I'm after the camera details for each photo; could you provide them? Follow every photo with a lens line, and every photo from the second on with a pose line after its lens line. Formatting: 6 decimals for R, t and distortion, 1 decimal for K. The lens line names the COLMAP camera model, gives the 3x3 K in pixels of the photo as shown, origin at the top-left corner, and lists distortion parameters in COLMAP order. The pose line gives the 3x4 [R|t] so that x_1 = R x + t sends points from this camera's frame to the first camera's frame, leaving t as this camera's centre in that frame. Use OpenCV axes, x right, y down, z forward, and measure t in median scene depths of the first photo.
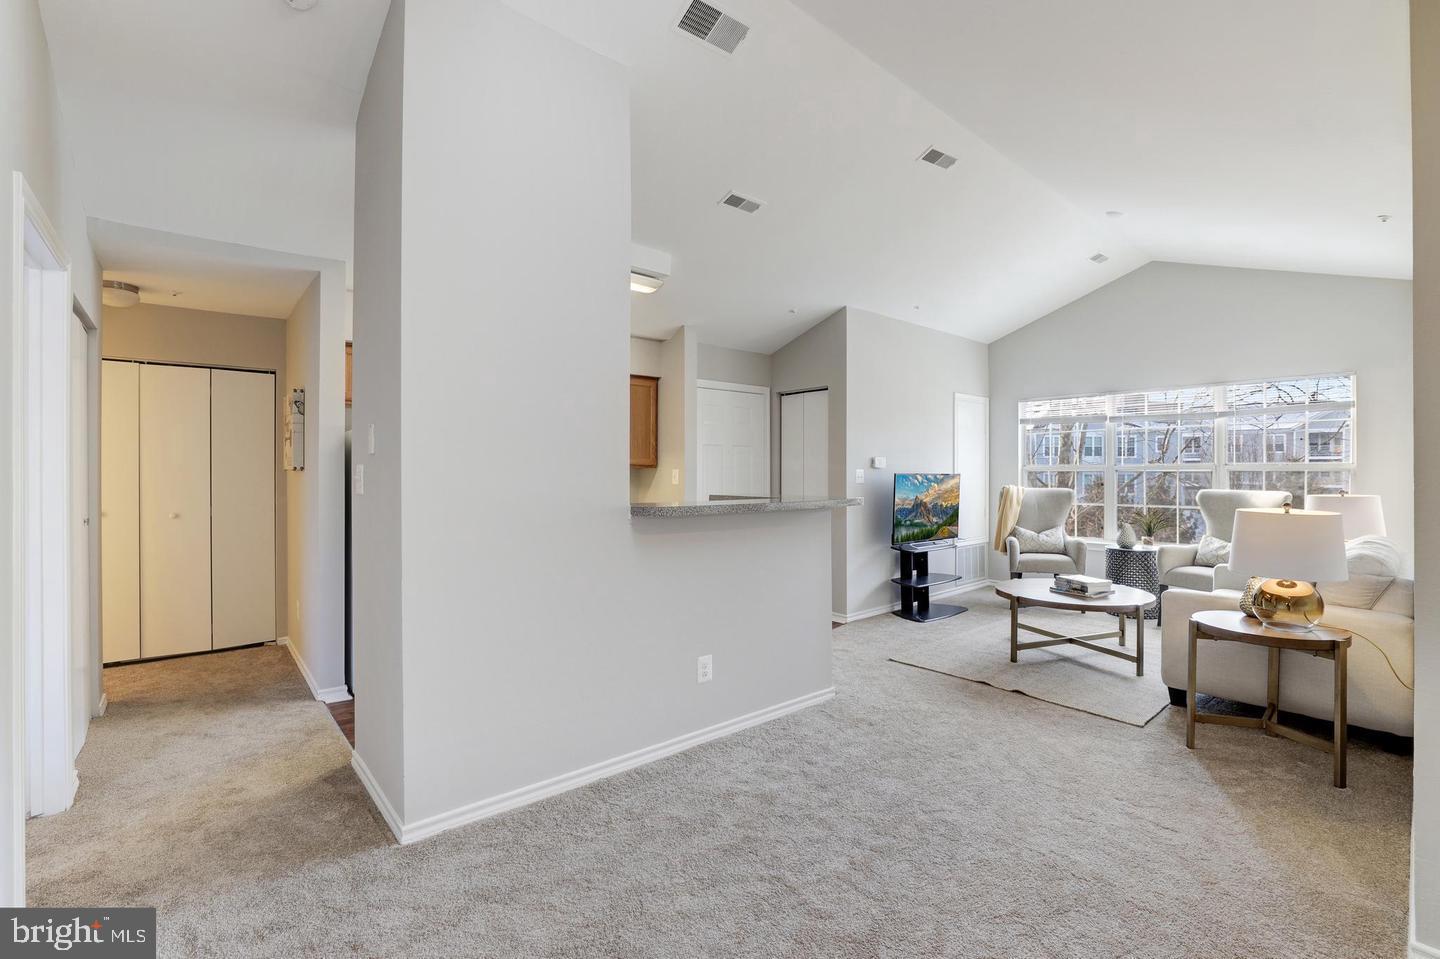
lens RADIAL K [[634.9, 0, 720.0], [0, 634.9, 479.5], [0, 0, 1]] dist [-0.059717, 0.024838]
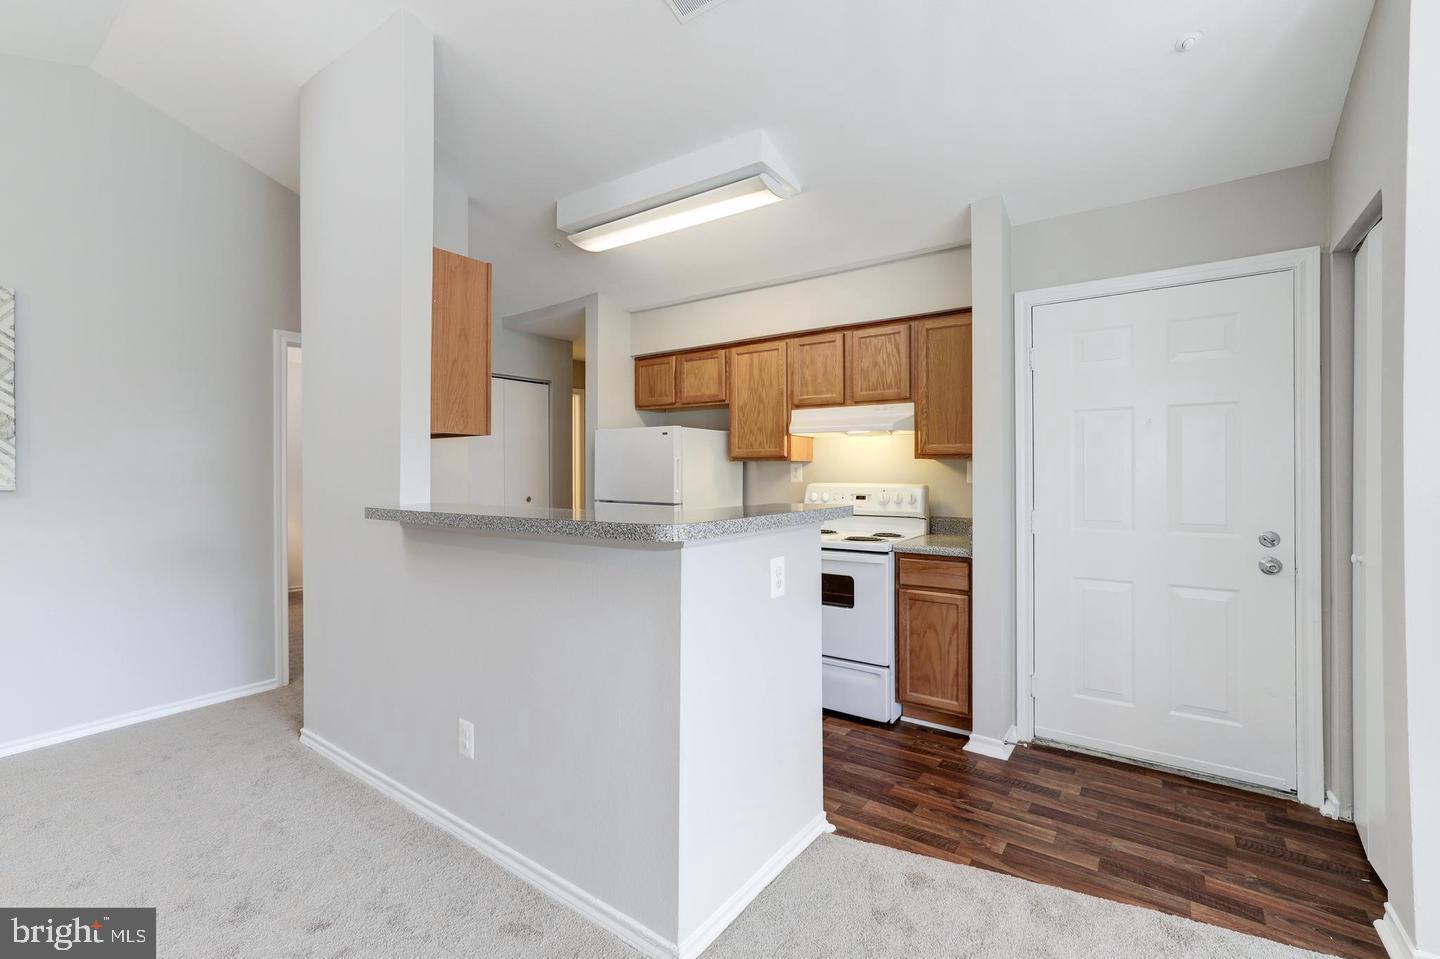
lens RADIAL K [[627.3, 0, 716.5], [0, 627.3, 473.7], [0, 0, 1]] dist [-0.027506, 0.014941]
pose [[0.225295, 0.004560, -0.974280, 0.396628], [-0.004654, 0.999983, 0.003605, -0.003753], [0.974280, 0.003722, 0.225312, 0.601379]]
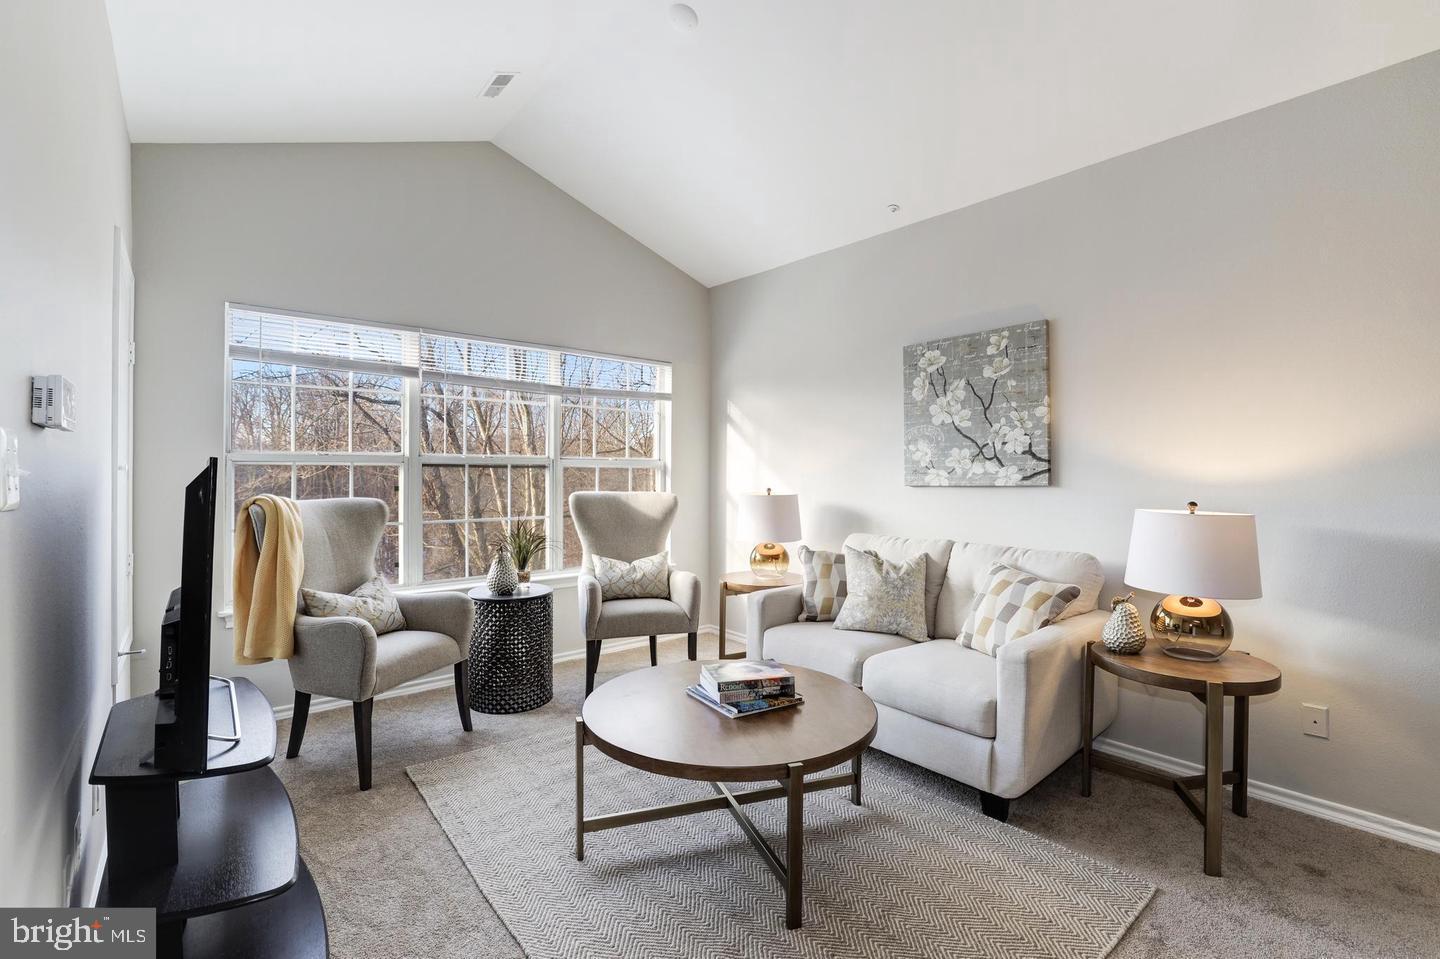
lens RADIAL K [[633.3, 0, 718.4], [0, 633.3, 475.6], [0, 0, 1]] dist [-0.035093, 0.012729]
pose [[0.002070, 0.000280, 0.999998, 0.048800], [0.008676, 0.999962, -0.000298, -0.001469], [-0.999960, 0.008677, 0.002067, 0.794384]]
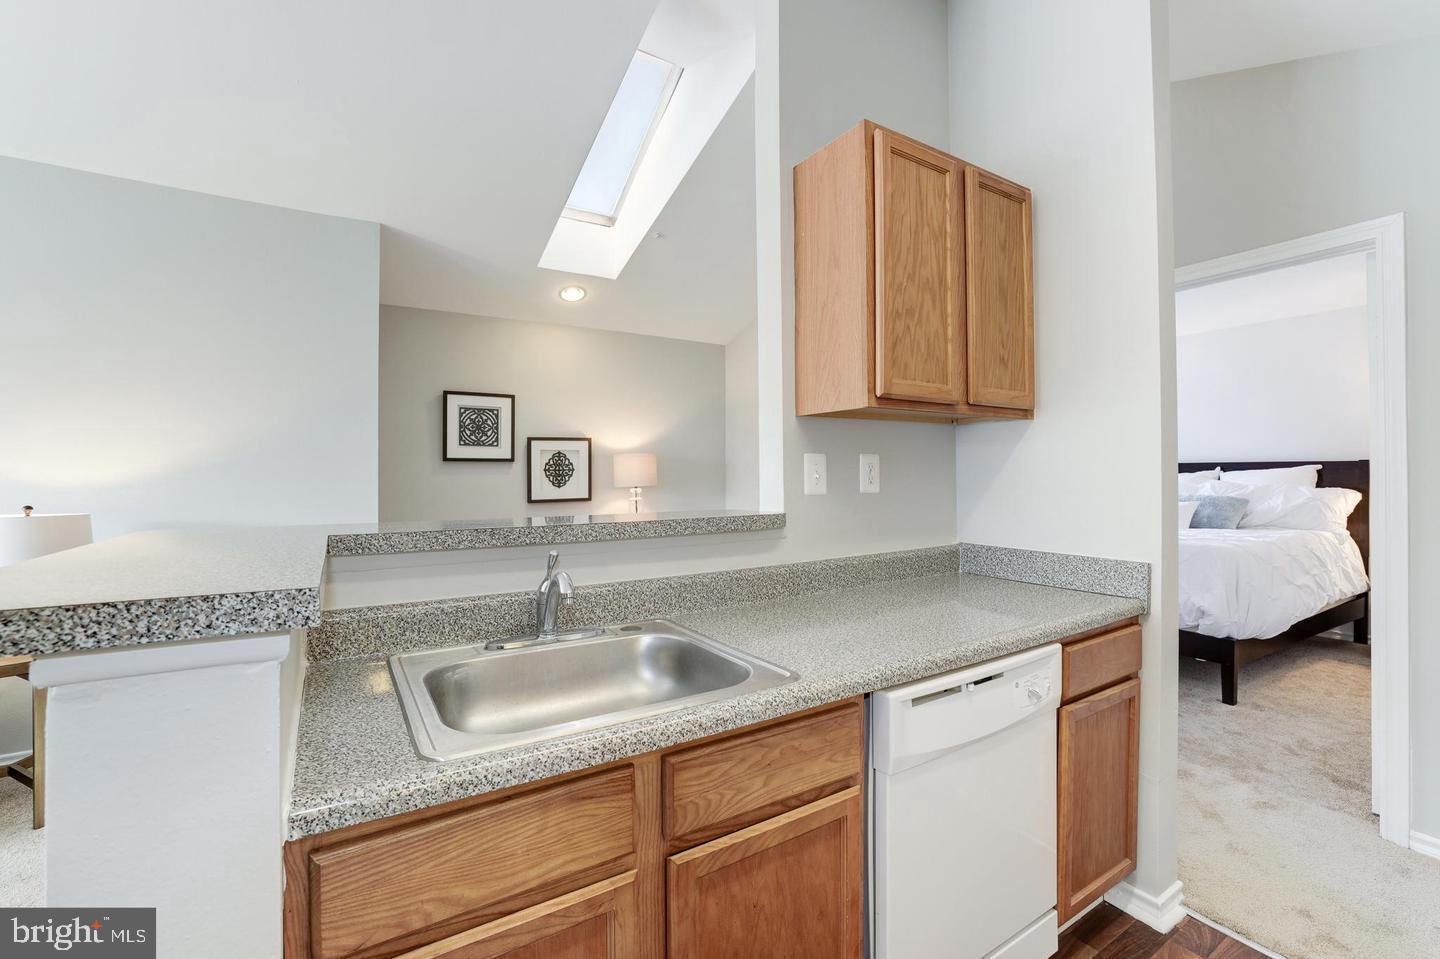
lens RADIAL K [[623.1, 0, 717.6], [0, 623.1, 474.3], [0, 0, 1]] dist [-0.049495, 0.016373]
pose [[-0.987573, 0.008743, 0.156916, -0.100419], [0.010052, 0.999921, 0.007553, -0.002715], [-0.156837, 0.009036, -0.987583, 0.835927]]
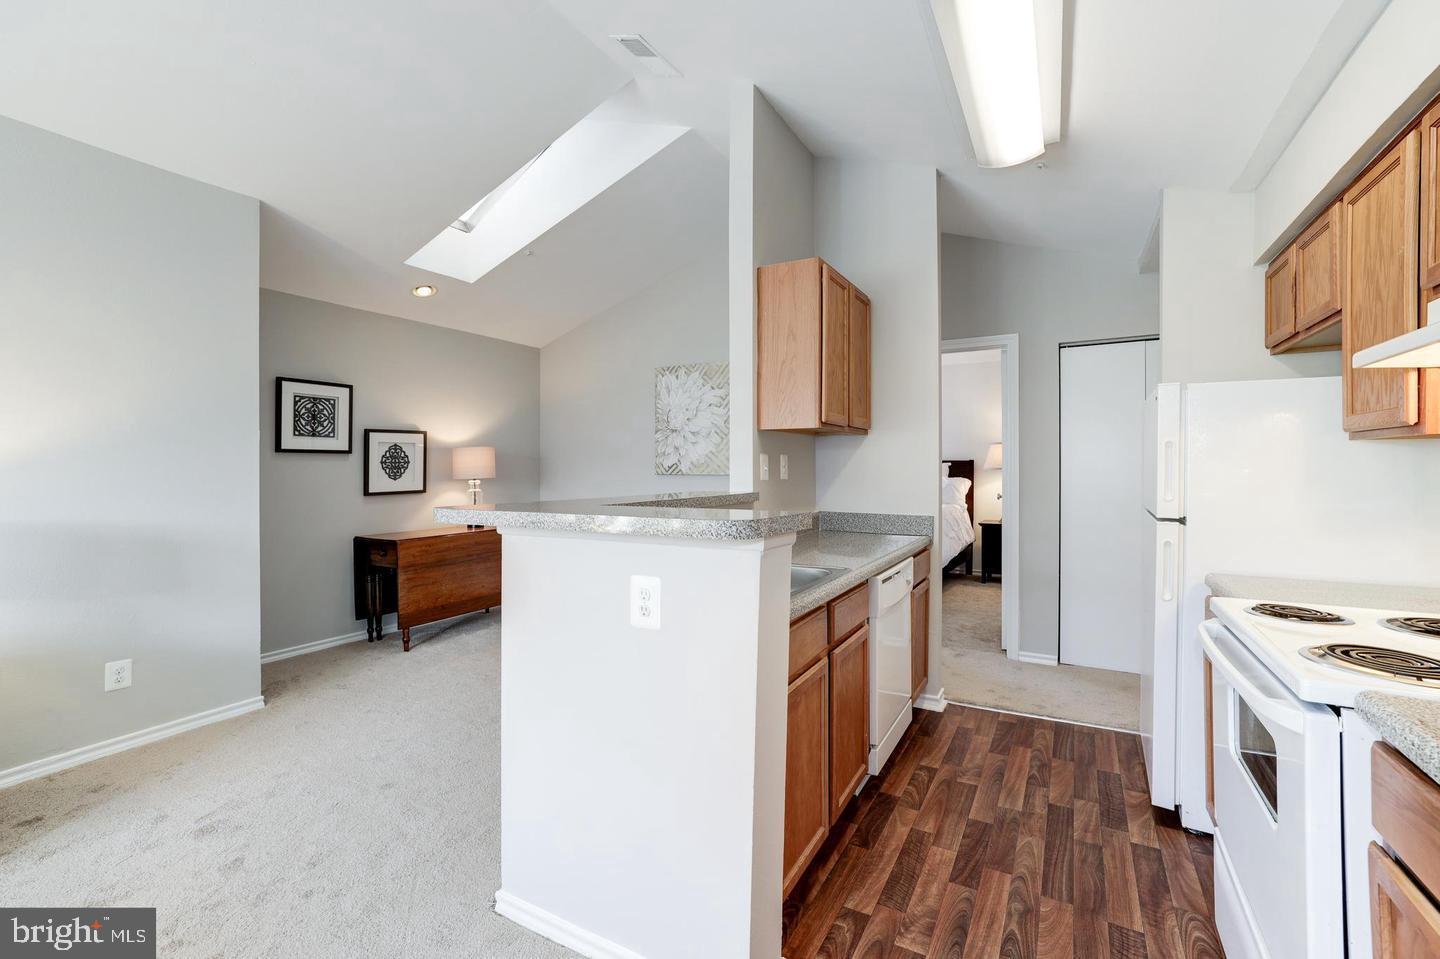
lens RADIAL K [[633.3, 0, 718.4], [0, 633.3, 475.6], [0, 0, 1]] dist [-0.035093, 0.012729]
pose [[-0.942452, 0.008990, -0.334220, 0.118048], [0.001694, 0.999754, 0.022113, -0.004762], [0.334336, 0.020274, -0.942236, 0.985674]]
